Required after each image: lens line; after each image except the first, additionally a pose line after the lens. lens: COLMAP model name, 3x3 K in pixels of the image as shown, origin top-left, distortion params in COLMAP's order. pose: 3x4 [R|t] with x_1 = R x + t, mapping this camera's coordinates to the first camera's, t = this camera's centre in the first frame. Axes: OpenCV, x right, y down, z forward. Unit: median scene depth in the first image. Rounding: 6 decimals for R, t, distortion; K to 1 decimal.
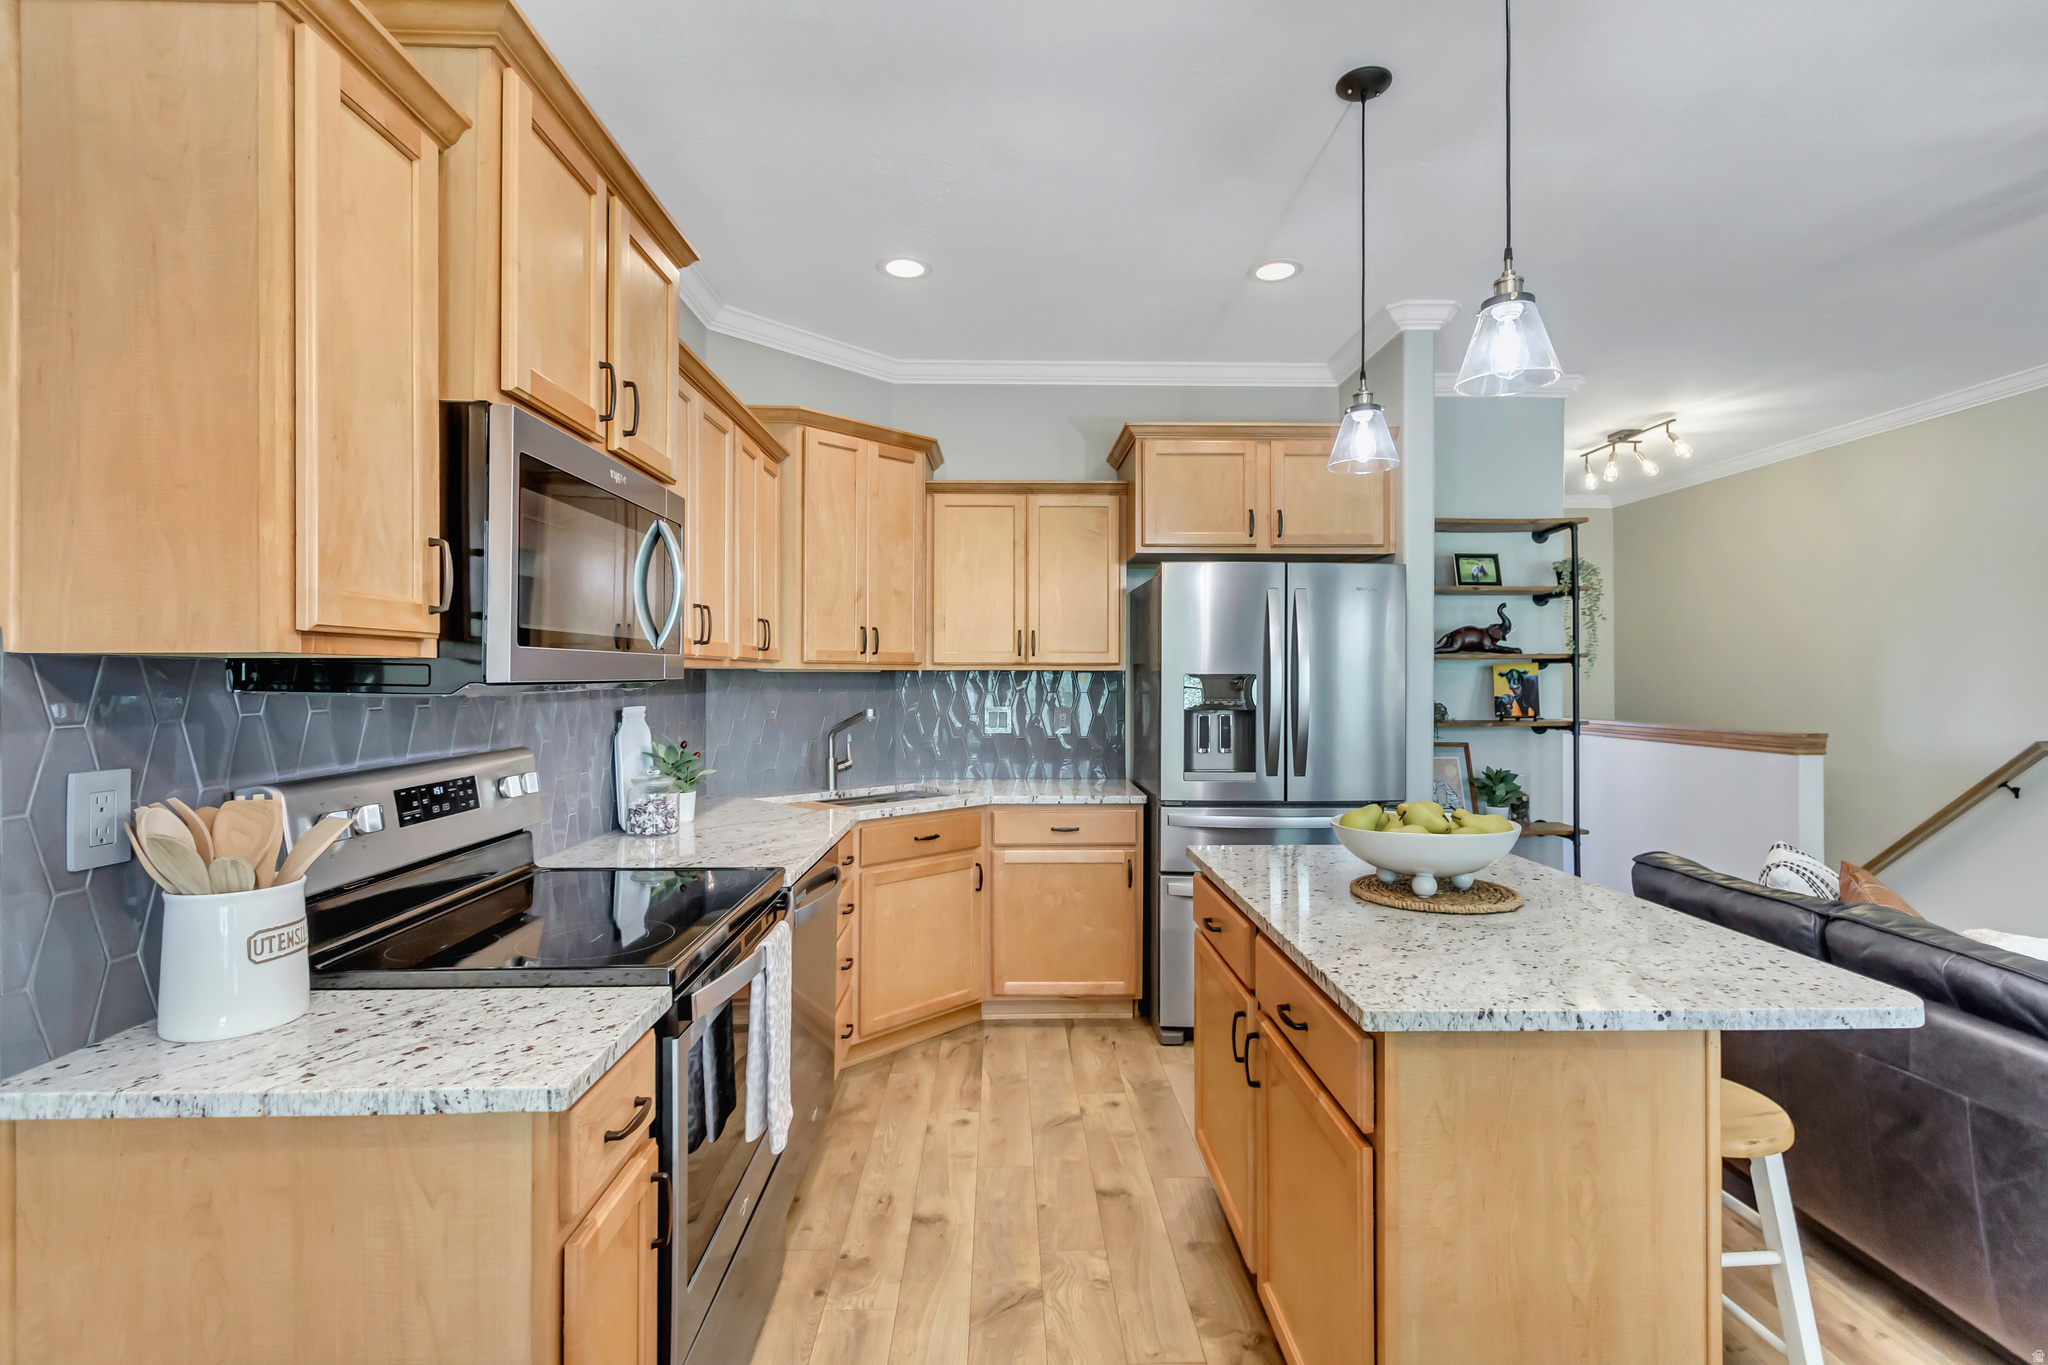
lens RADIAL K [[945.6, 0, 1025.5], [0, 945.6, 673.2], [0, 0, 1]] dist [0.007606, -0.001526]
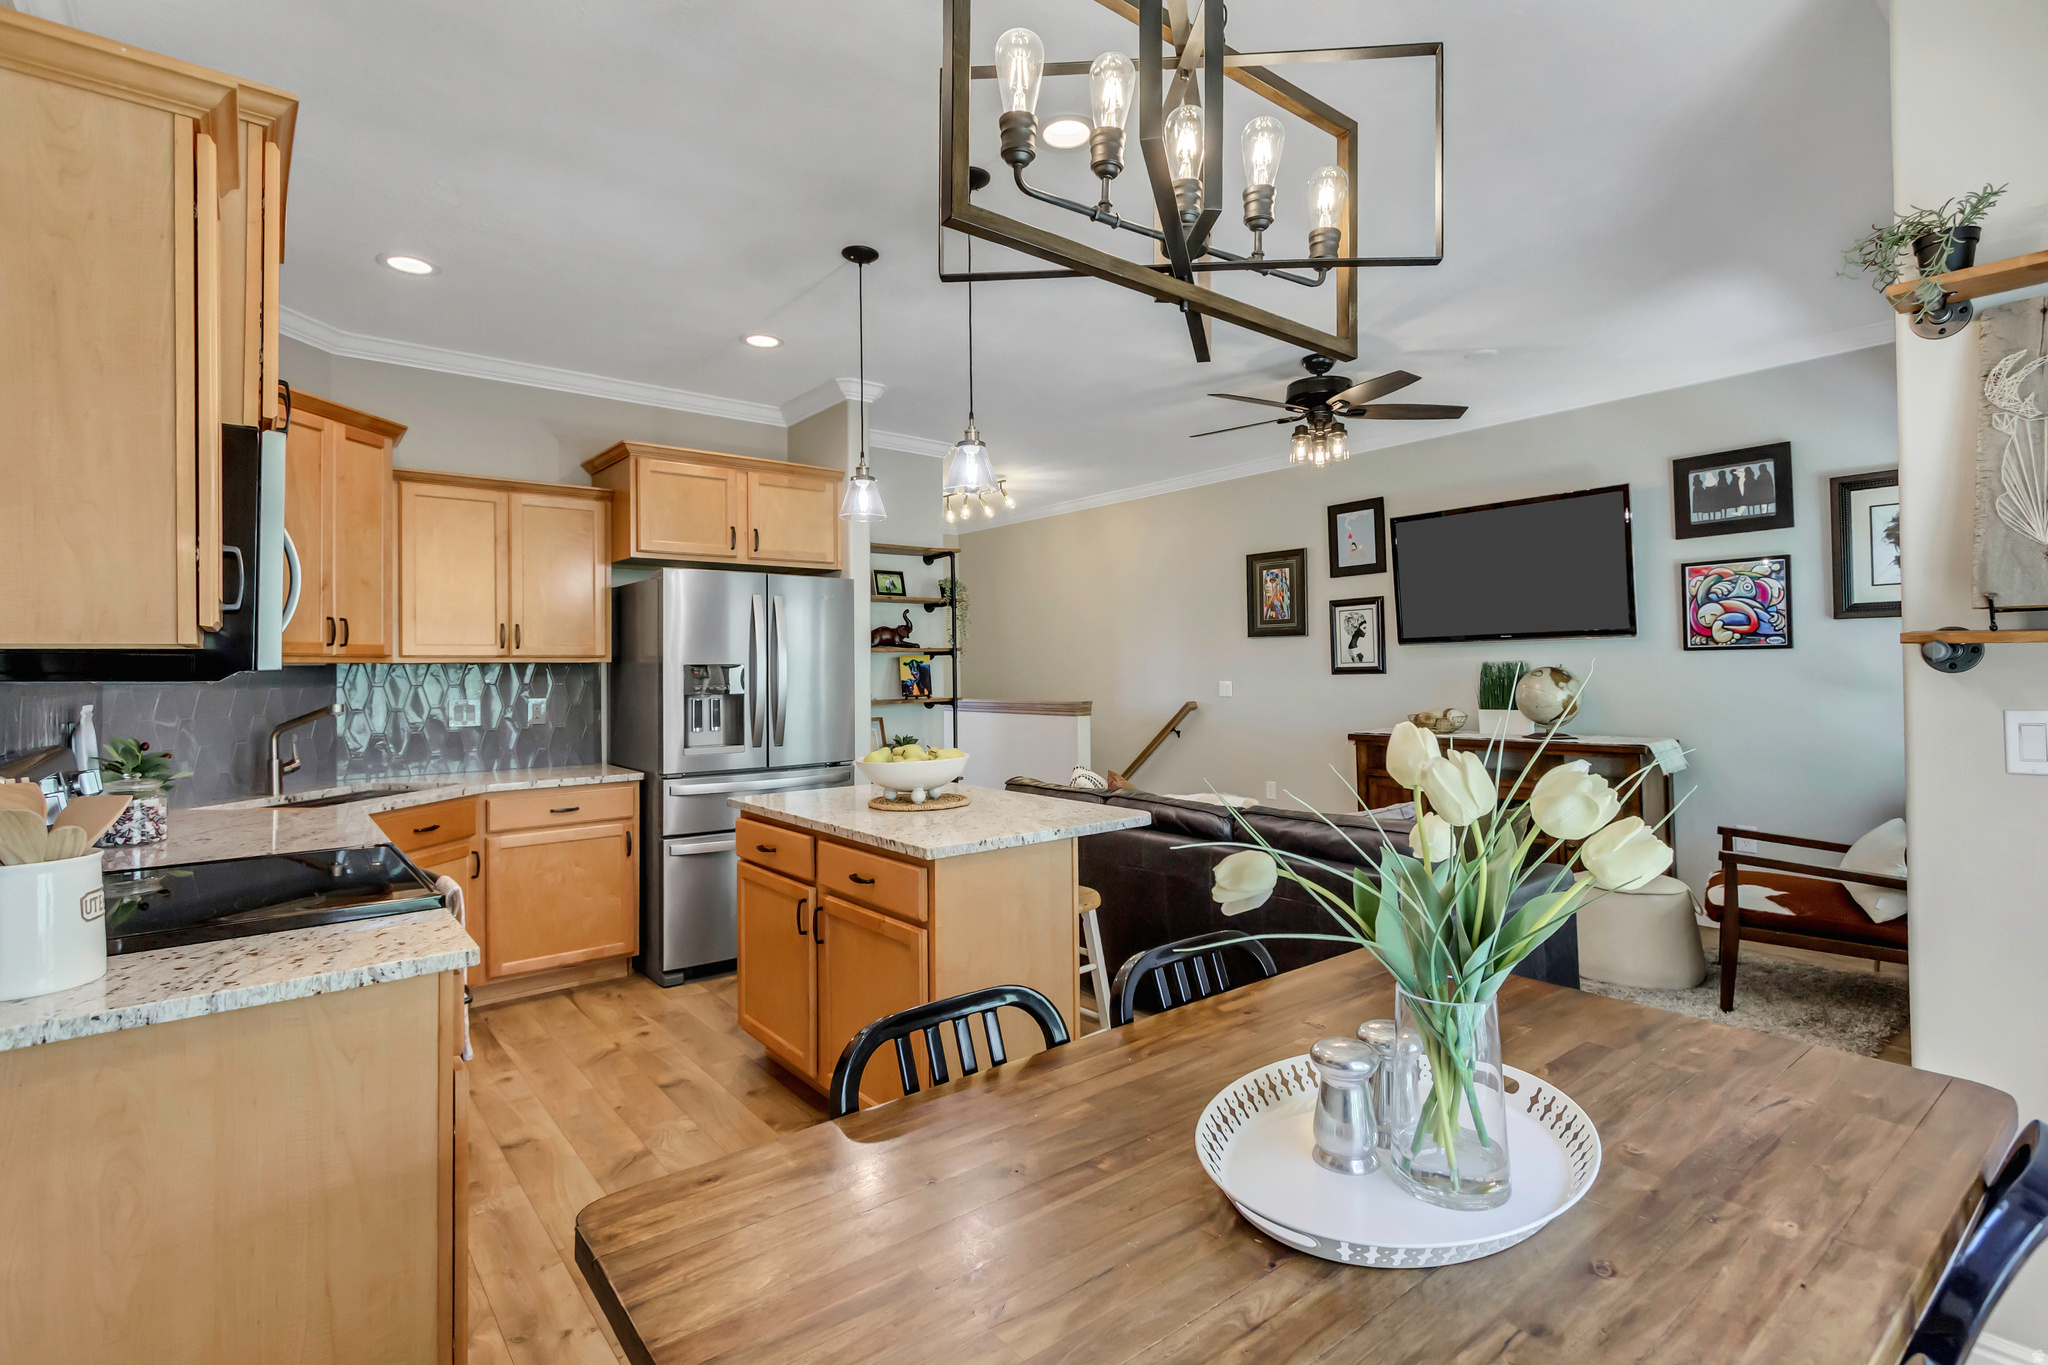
lens RADIAL K [[963.9, 0, 1033.4], [0, 963.9, 656.8], [0, 0, 1]] dist [0.019635, -0.009688]
pose [[0.790762, -0.002476, 0.612118, -0.219478], [0.009033, 0.999930, -0.007624, 0.004424], [-0.612056, 0.011558, 0.790730, -0.207147]]
